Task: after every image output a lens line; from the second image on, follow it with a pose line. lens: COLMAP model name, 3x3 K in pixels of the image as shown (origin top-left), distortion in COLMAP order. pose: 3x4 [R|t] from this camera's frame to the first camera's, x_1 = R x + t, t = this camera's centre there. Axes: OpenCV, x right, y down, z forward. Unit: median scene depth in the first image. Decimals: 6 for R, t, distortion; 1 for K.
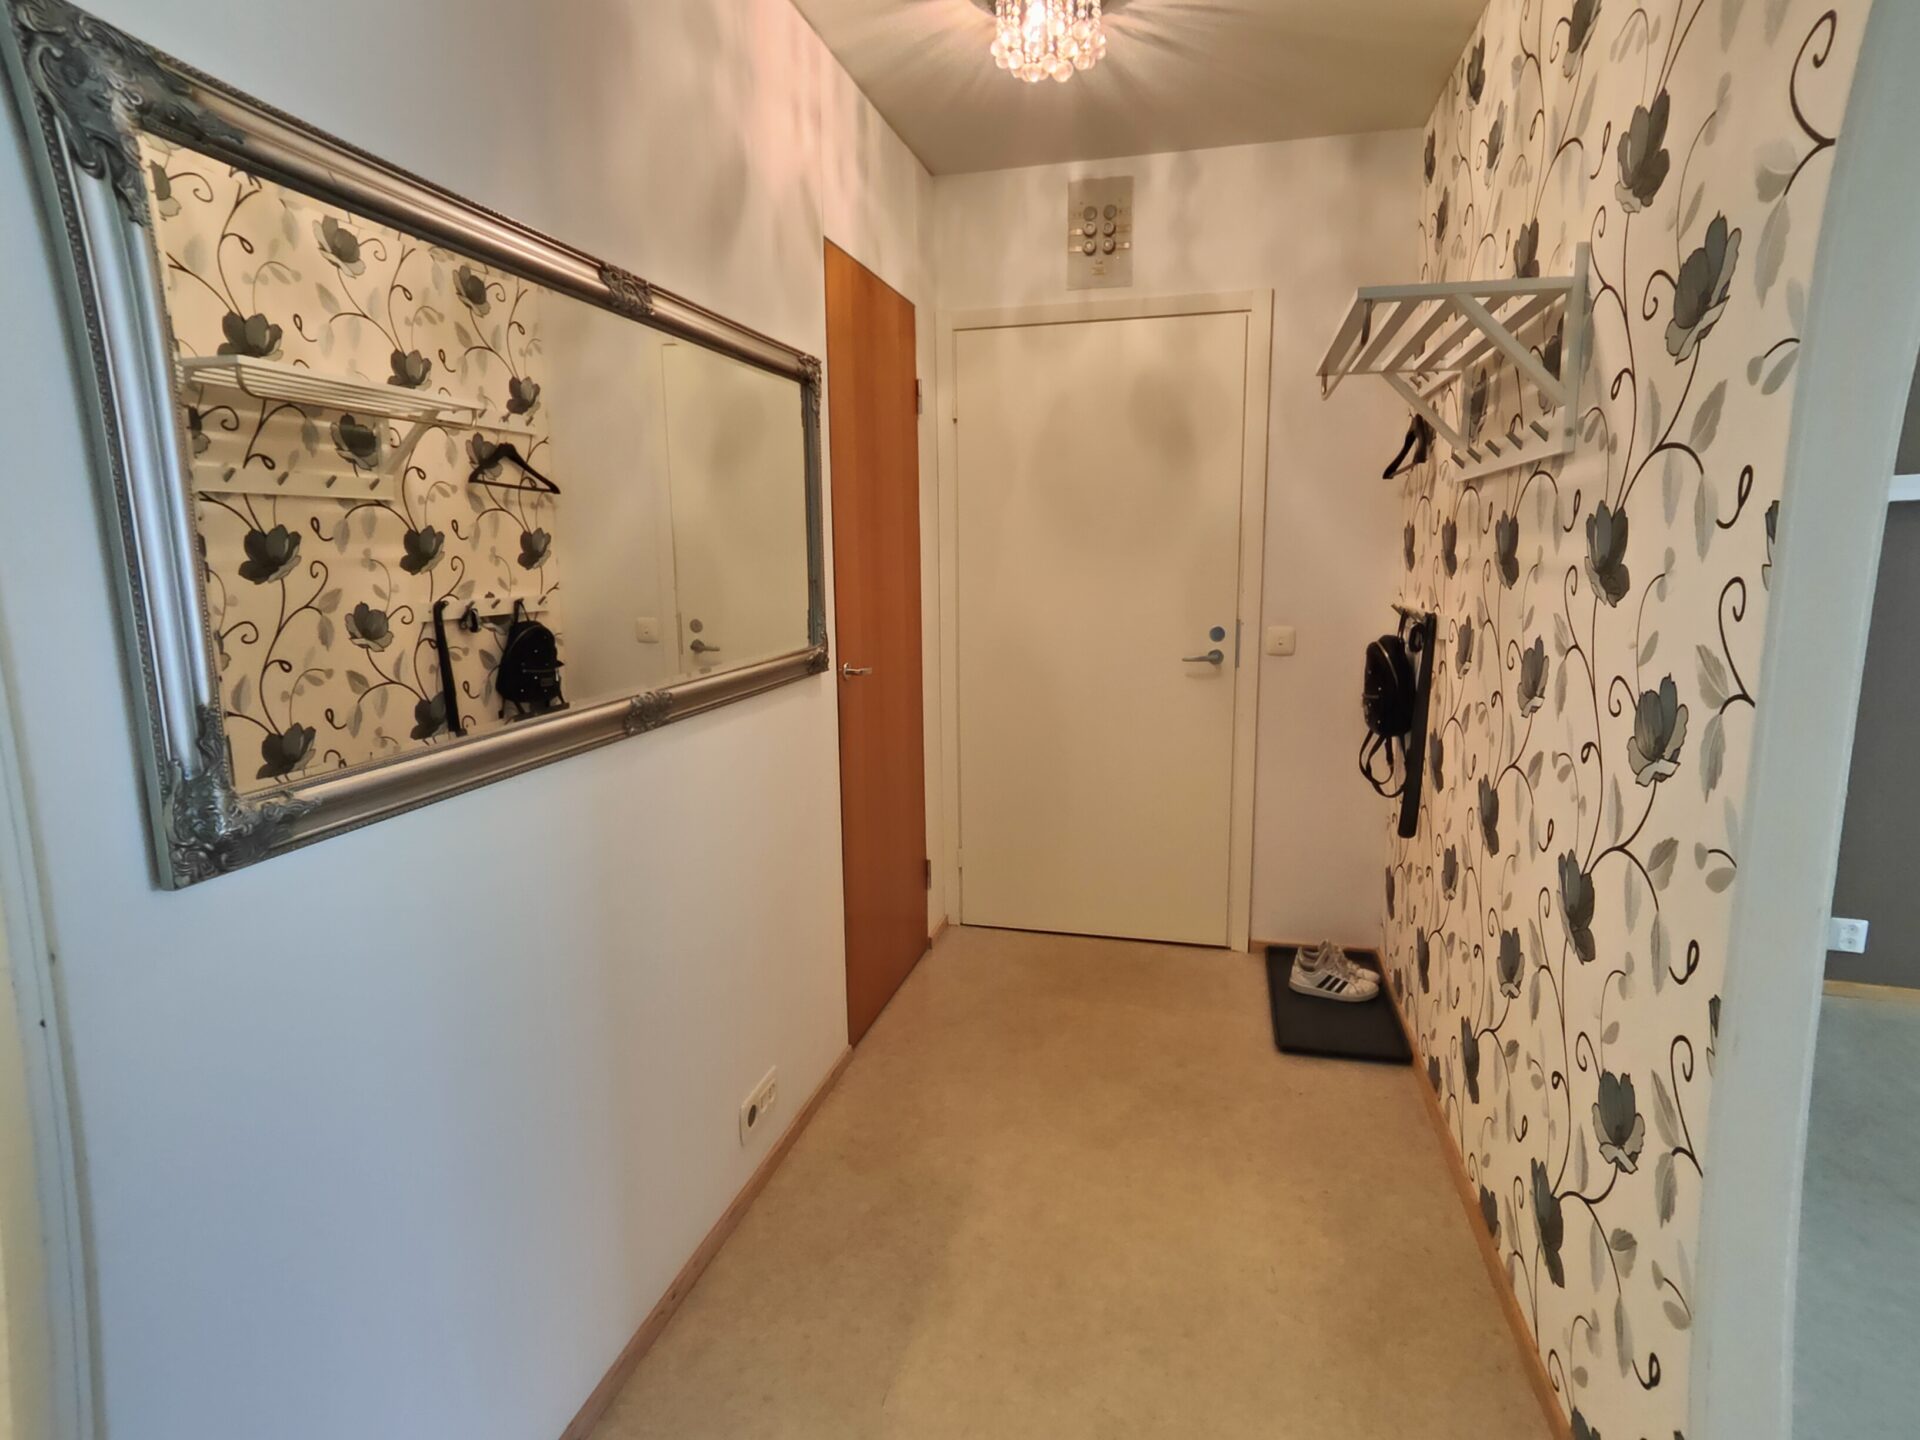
lens RADIAL K [[1007.1, 0, 962.3], [0, 1007.1, 710.2], [0, 0, 1]] dist [-0.028423, 0.030954]
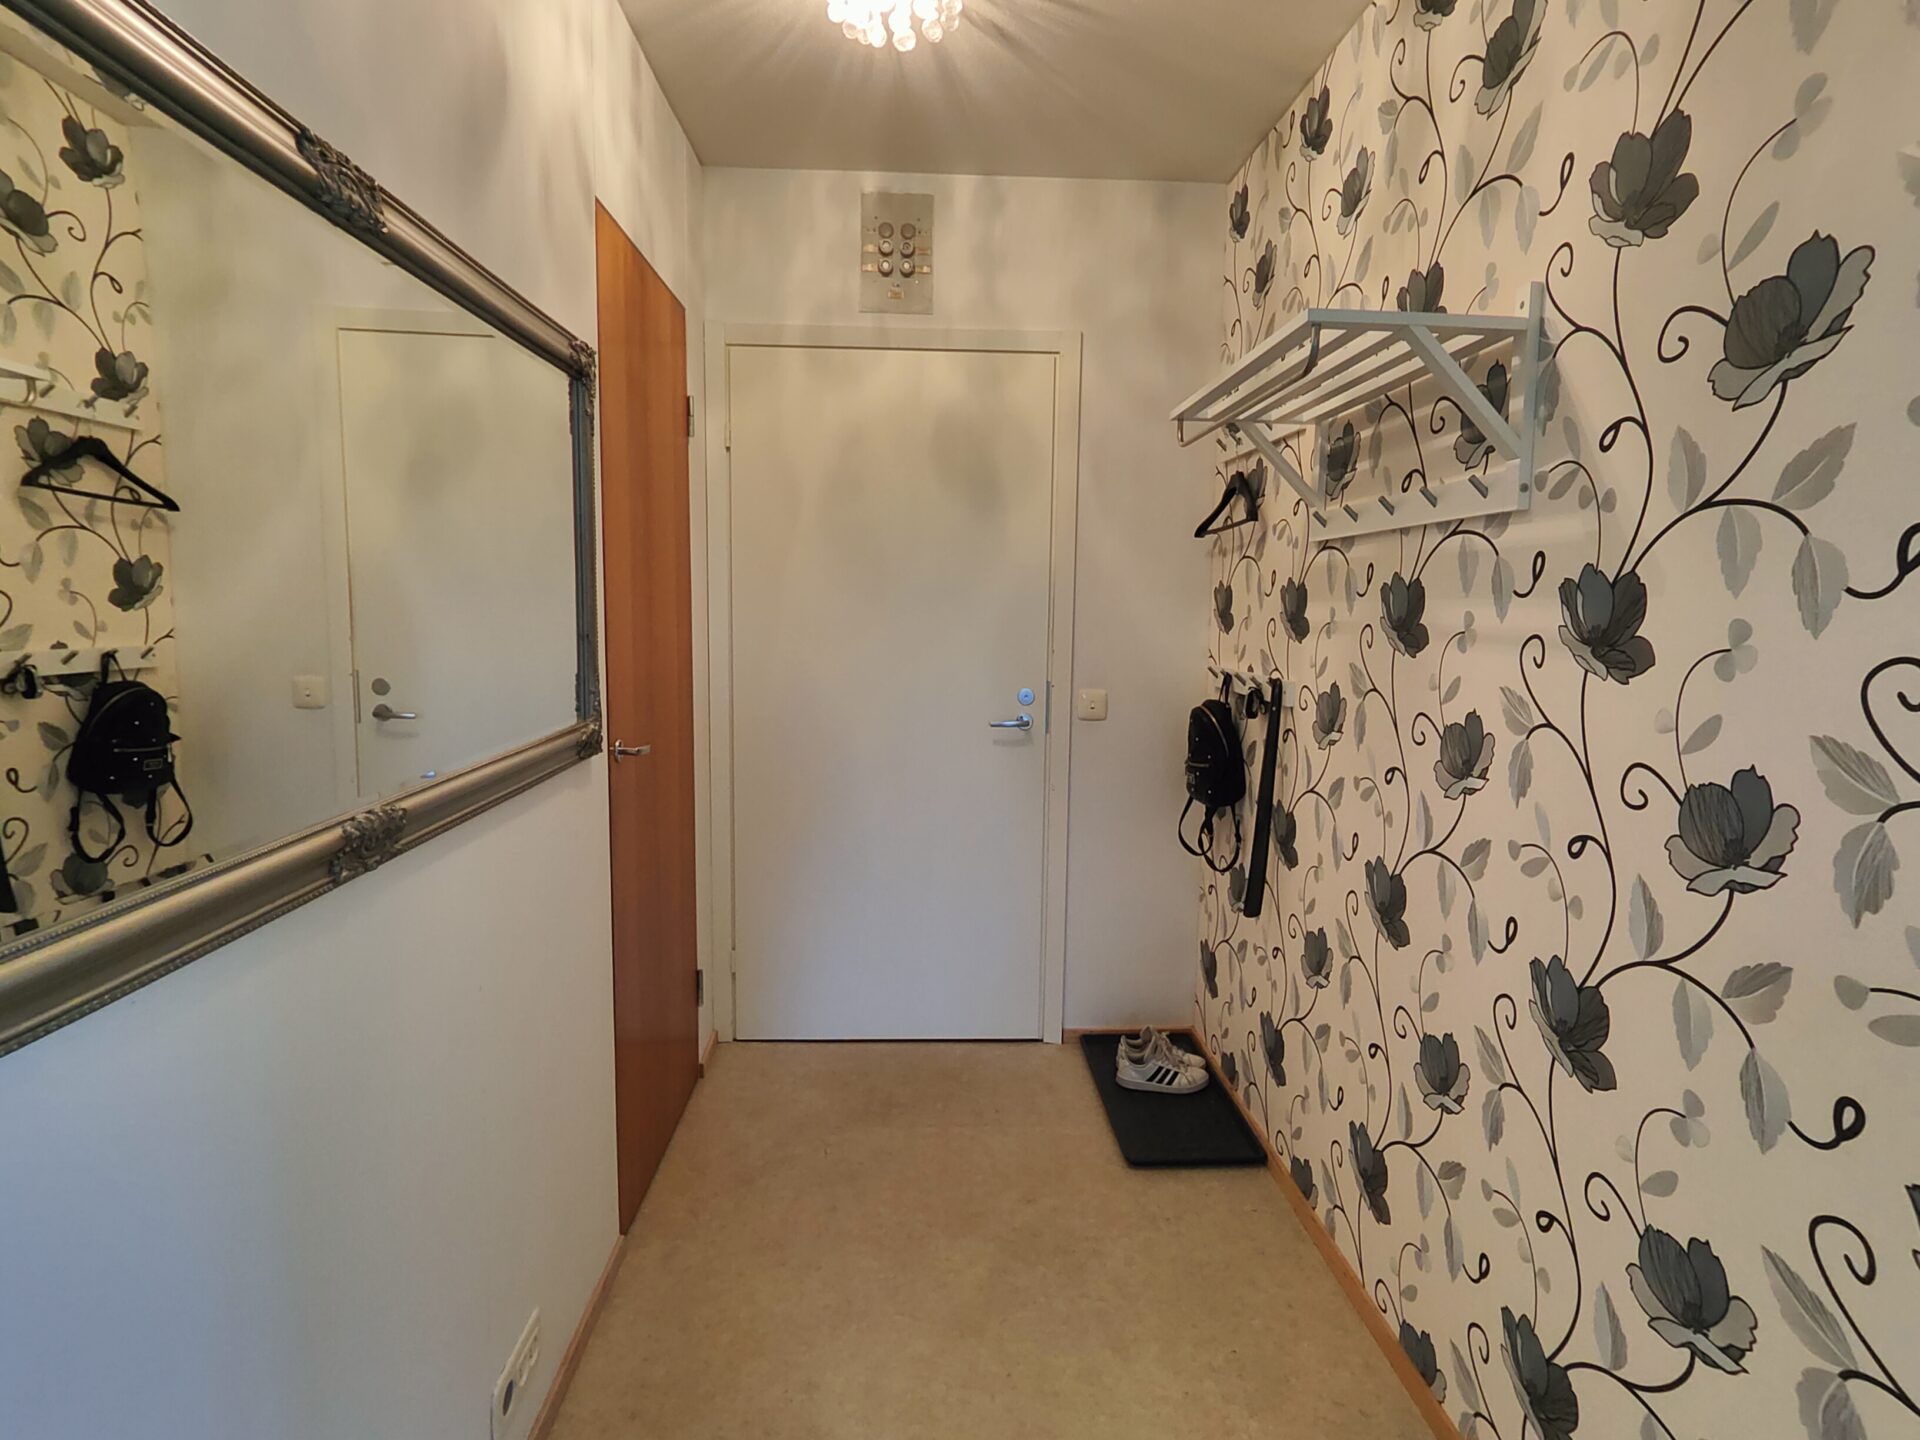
lens RADIAL K [[1007.1, 0, 962.3], [0, 1007.1, 710.2], [0, 0, 1]] dist [-0.028423, 0.030954]
pose [[0.956641, -0.007303, 0.291179, -0.072422], [0.022172, 0.998611, -0.047796, -0.022753], [-0.290426, 0.052179, 0.955474, 0.147662]]
